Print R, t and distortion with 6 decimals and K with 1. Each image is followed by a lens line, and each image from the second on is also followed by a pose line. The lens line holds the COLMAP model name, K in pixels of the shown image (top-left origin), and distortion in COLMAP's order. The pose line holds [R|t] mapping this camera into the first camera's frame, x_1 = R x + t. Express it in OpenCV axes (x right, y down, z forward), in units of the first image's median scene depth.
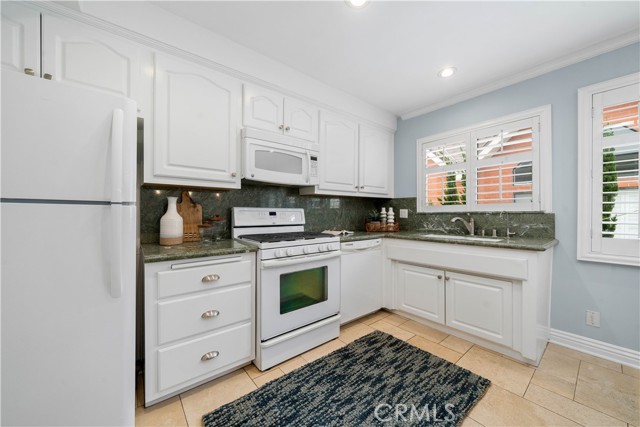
lens RADIAL K [[236.0, 0, 325.0], [0, 236.0, 217.3], [0, 0, 1]] dist [-0.003917, 0.000095]
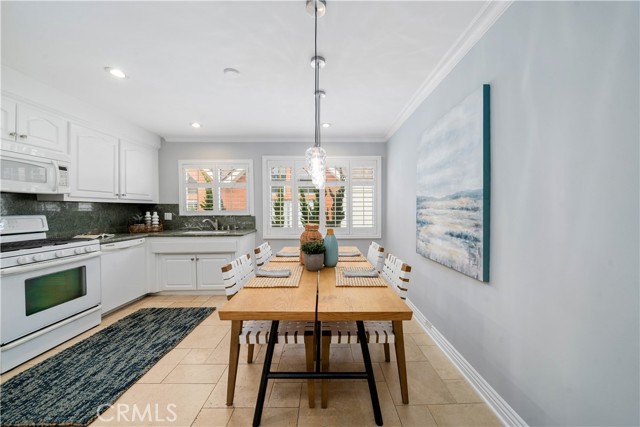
lens RADIAL K [[225.3, 0, 325.7], [0, 225.3, 213.3], [0, 0, 1]] dist [-0.000734, -0.000092]
pose [[0.633860, -0.013732, 0.773326, -0.089304], [0.013555, 0.999886, 0.006645, -0.041510], [-0.773329, 0.006271, 0.633974, -0.593609]]
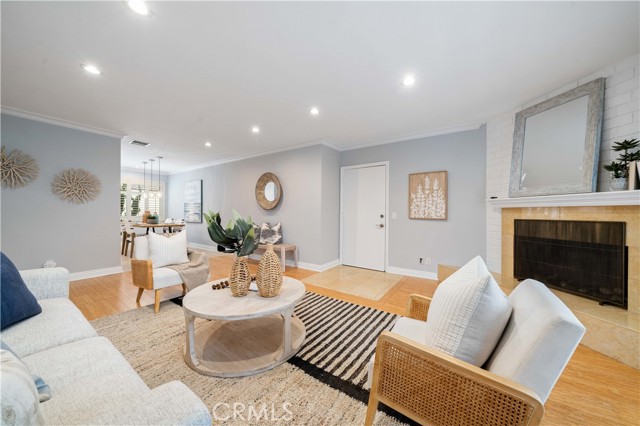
lens RADIAL K [[225.3, 0, 323.3], [0, 225.3, 213.1], [0, 0, 1]] dist [-0.000734, -0.000092]
pose [[-0.272767, -0.009763, 0.962031, -2.932825], [0.004601, 0.999924, 0.011452, 0.021811], [-0.962069, 0.007550, -0.272701, -1.367259]]
